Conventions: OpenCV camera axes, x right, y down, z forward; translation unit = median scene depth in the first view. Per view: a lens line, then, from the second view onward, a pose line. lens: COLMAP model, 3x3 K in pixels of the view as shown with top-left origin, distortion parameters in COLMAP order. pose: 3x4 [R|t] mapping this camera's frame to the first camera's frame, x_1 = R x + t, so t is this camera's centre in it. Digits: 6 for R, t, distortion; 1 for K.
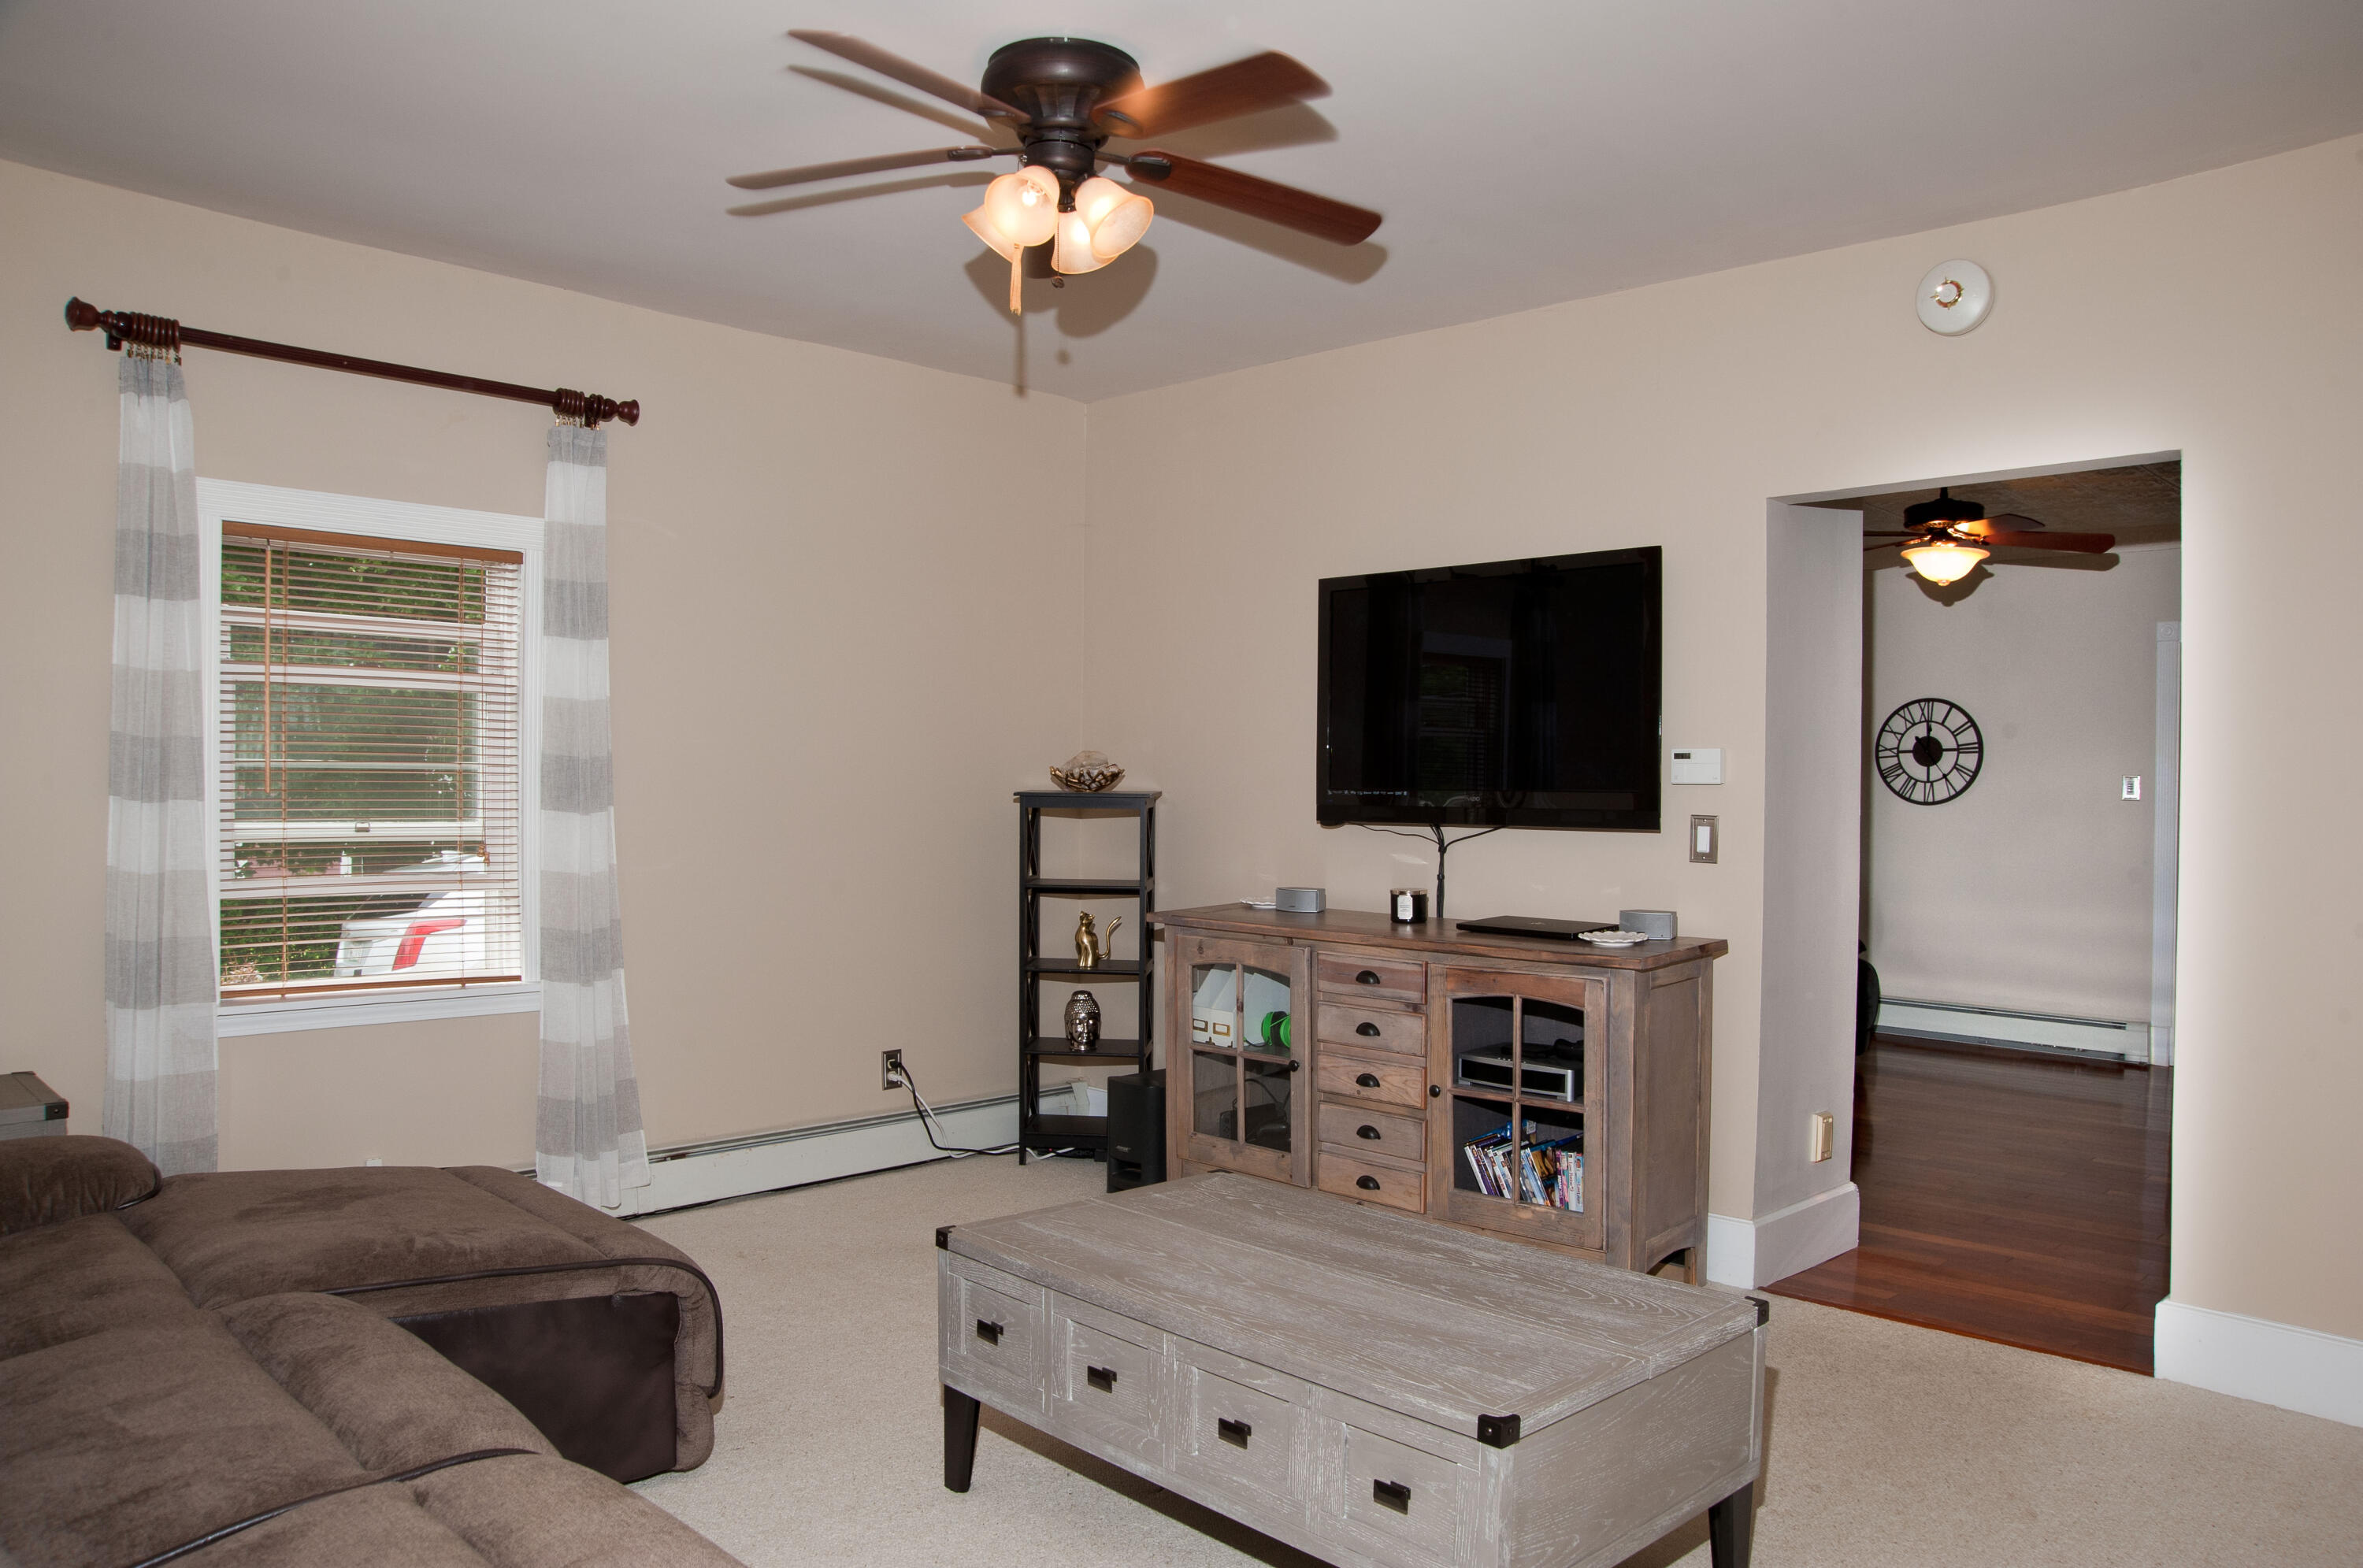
lens RADIAL K [[1642.5, 0, 1181.5], [0, 1642.5, 784.0], [0, 0, 1]] dist [-0.151262, 0.144257]
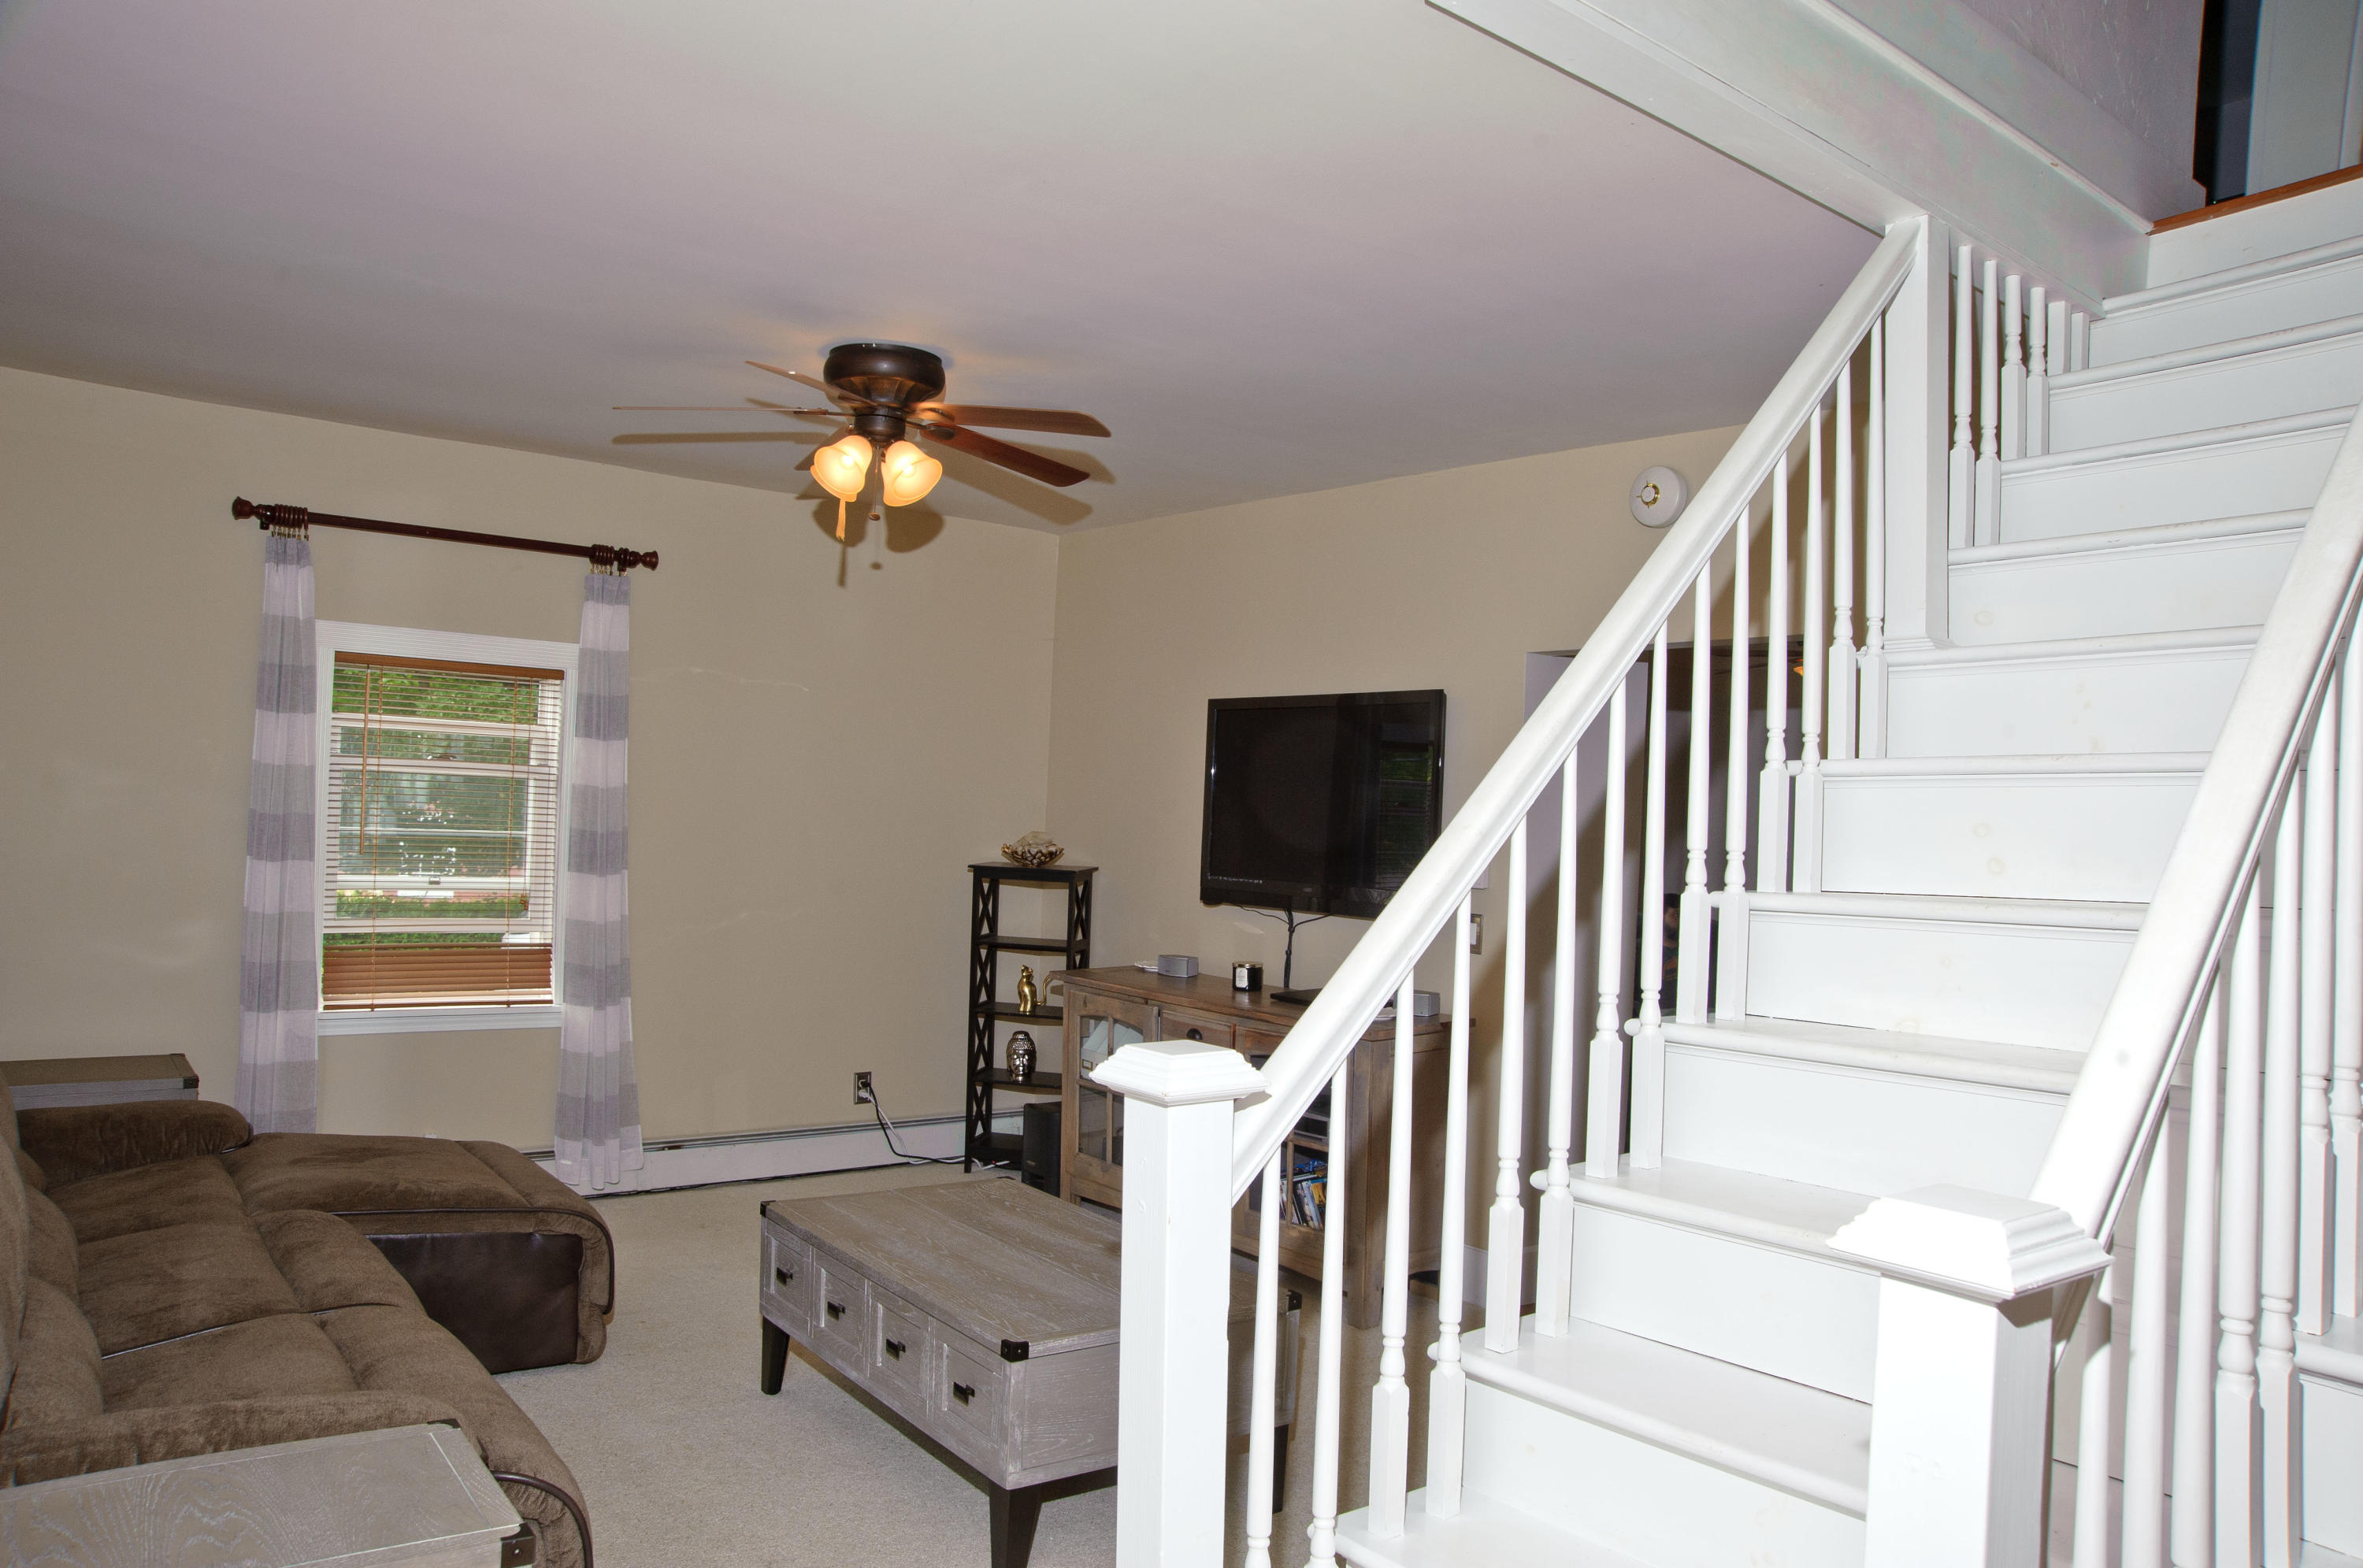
lens RADIAL K [[1642.5, 0, 1181.5], [0, 1642.5, 784.0], [0, 0, 1]] dist [-0.151262, 0.144257]
pose [[0.992361, 0.030115, -0.119638, 0.244005], [-0.032351, 0.999335, -0.016796, -0.048700], [0.119053, 0.020539, 0.992675, -0.228119]]
